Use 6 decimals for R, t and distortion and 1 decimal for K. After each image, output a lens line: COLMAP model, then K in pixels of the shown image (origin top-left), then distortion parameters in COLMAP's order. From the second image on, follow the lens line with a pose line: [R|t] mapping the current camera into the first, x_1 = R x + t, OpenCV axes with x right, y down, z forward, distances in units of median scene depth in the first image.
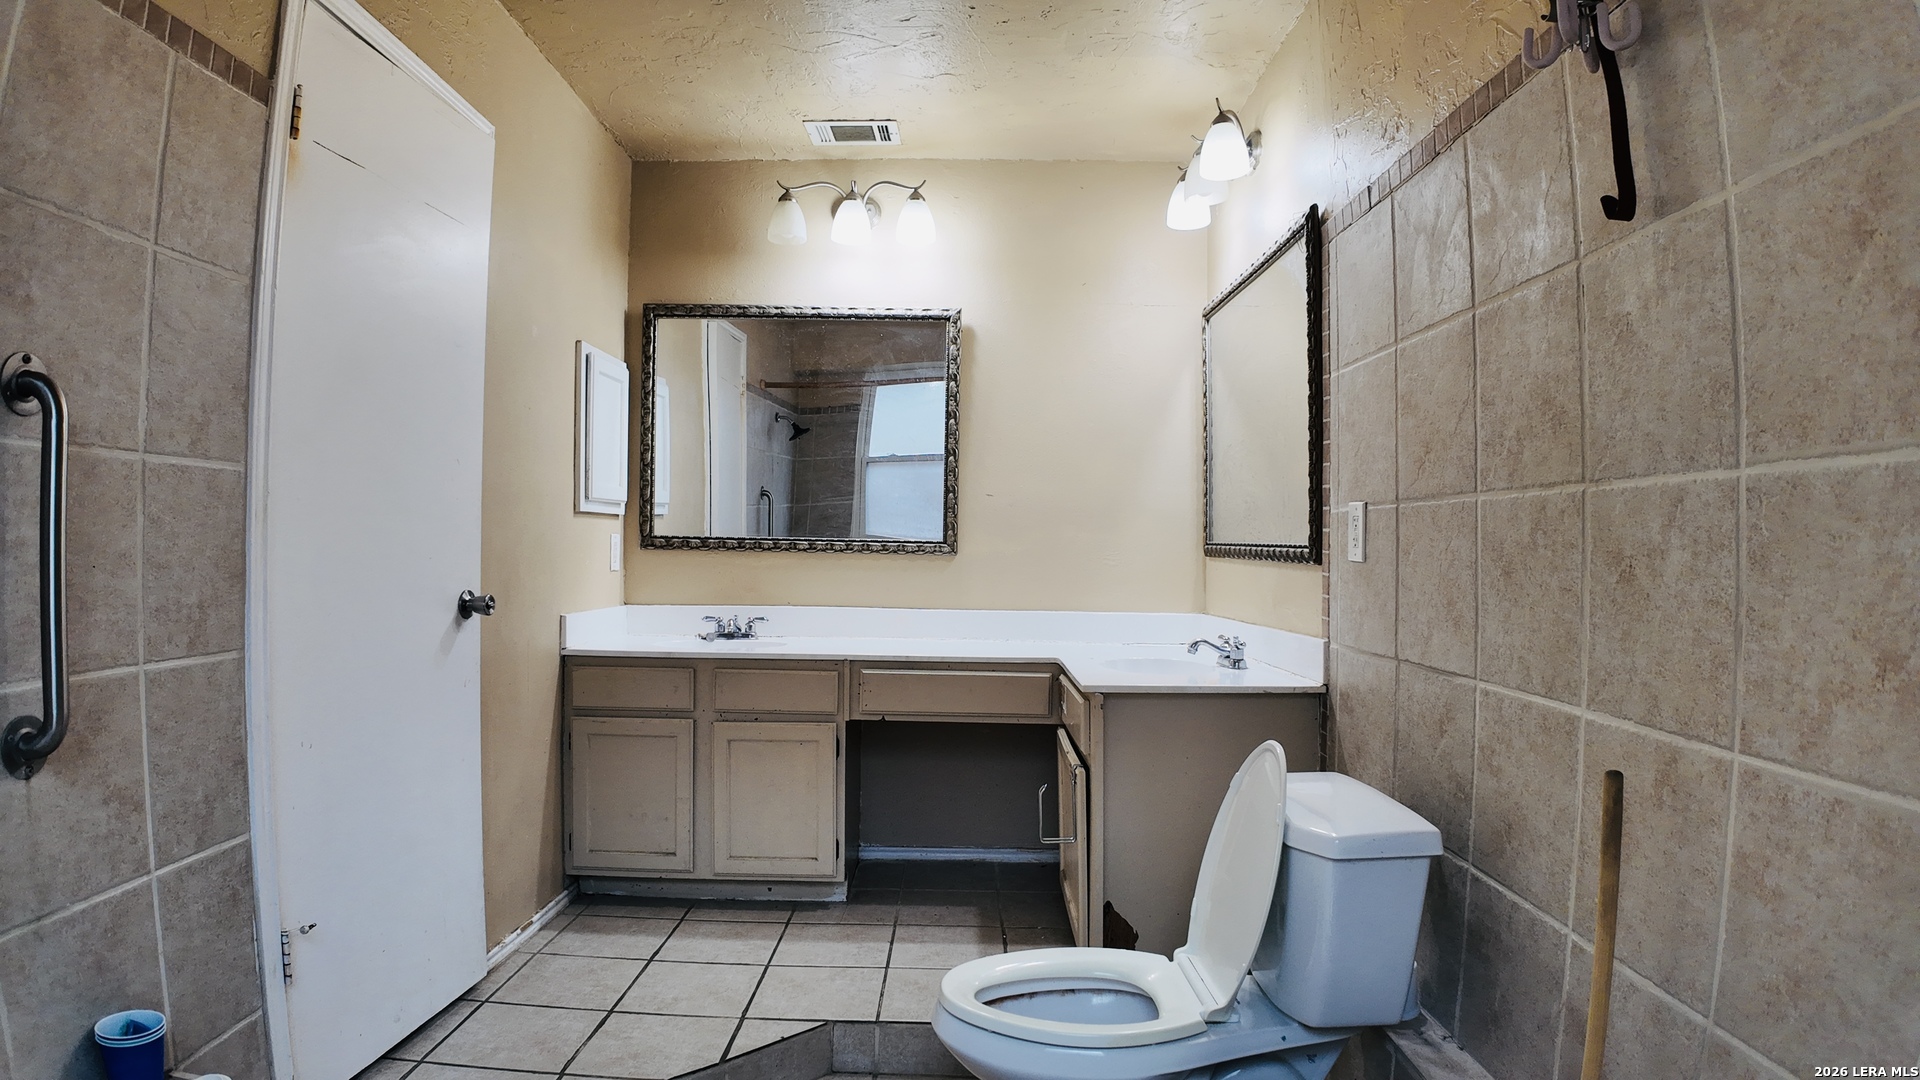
lens RADIAL K [[1012.4, 0, 956.2], [0, 1012.4, 551.6], [0, 0, 1]] dist [-0.095545, -0.010409]
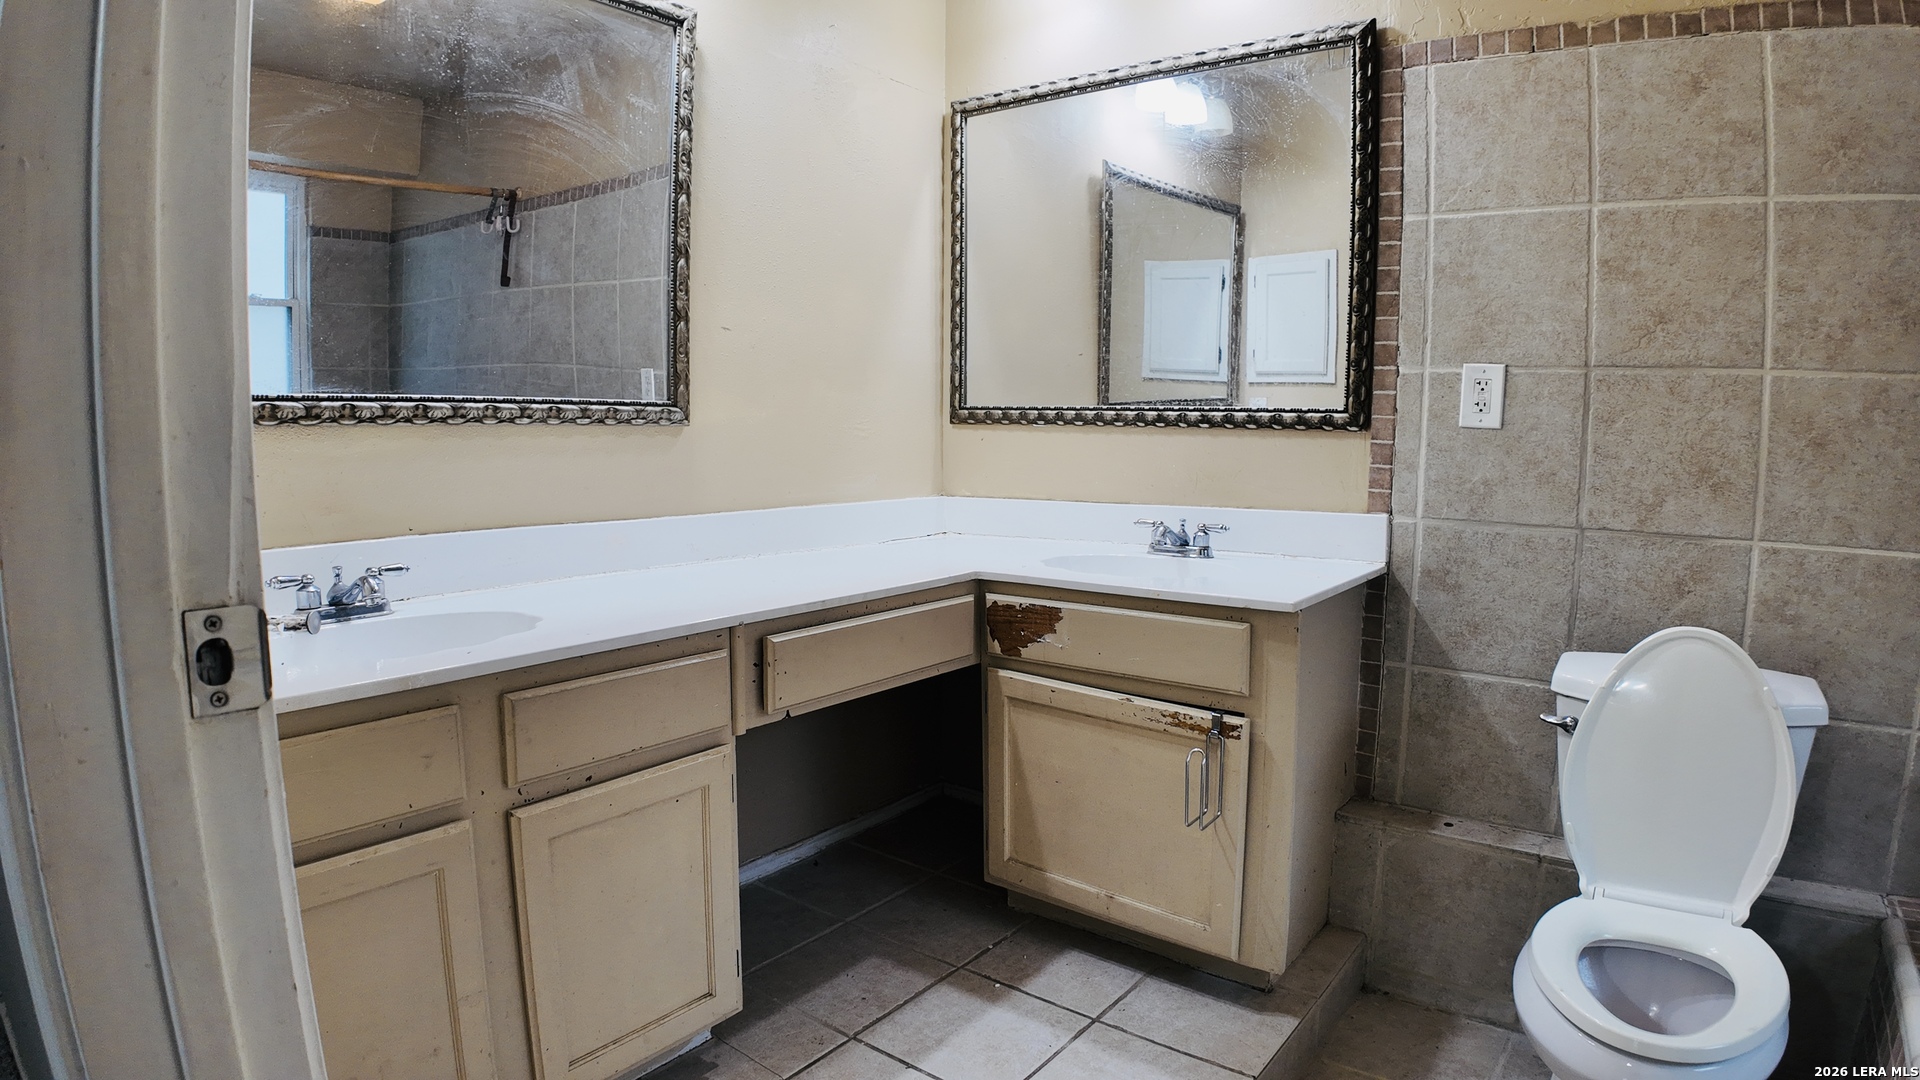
lens RADIAL K [[1039.6, 0, 957.6], [0, 1039.6, 544.4], [0, 0, 1]] dist [-0.123029, 0.001811]
pose [[0.605975, -0.096209, 0.789645, -1.014697], [0.004919, 0.993093, 0.117223, 0.007830], [-0.795469, -0.067150, 0.602263, 1.293740]]
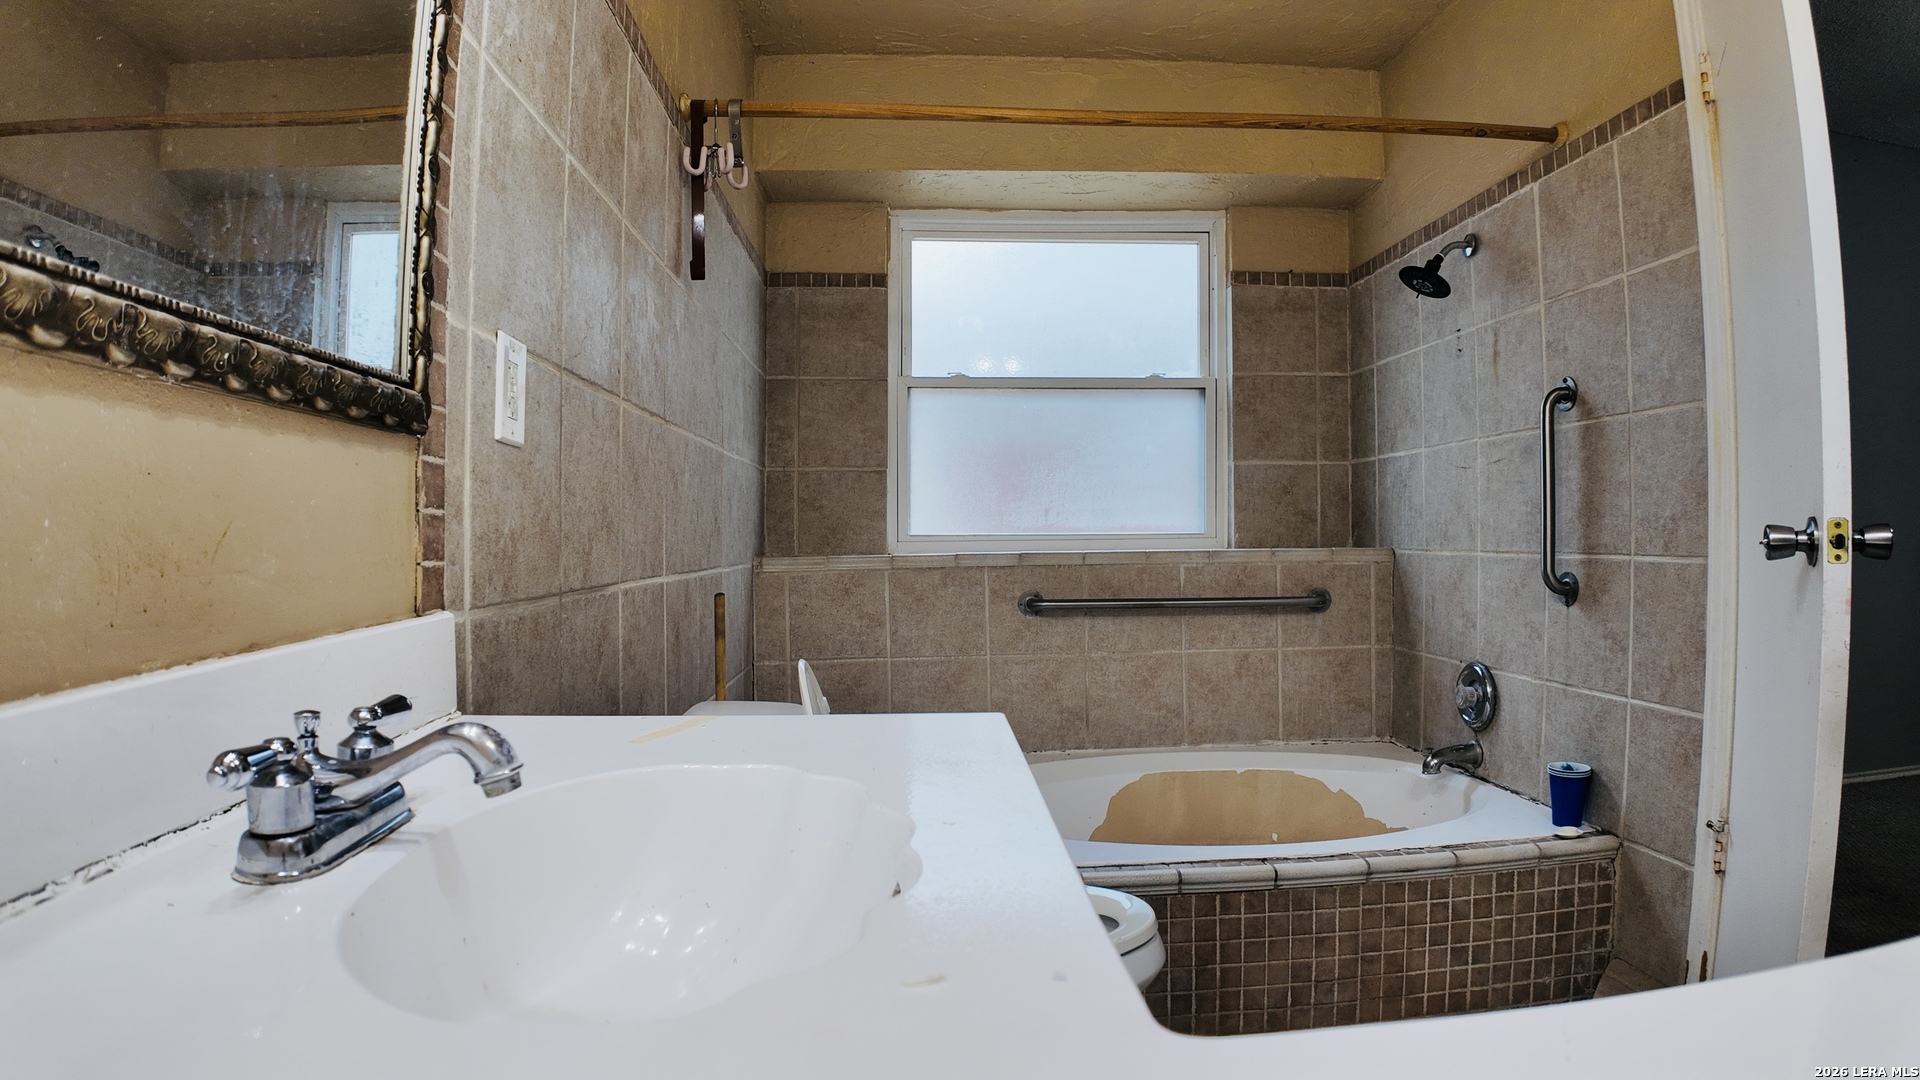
lens RADIAL K [[1018.1, 0, 953.6], [0, 1018.1, 539.6], [0, 0, 1]] dist [-0.085234, -0.025356]
pose [[-0.998181, -0.006687, -0.059914, 0.297767], [-0.007297, 0.999924, 0.009976, 0.088577], [0.059843, 0.010395, -0.998154, 2.485218]]
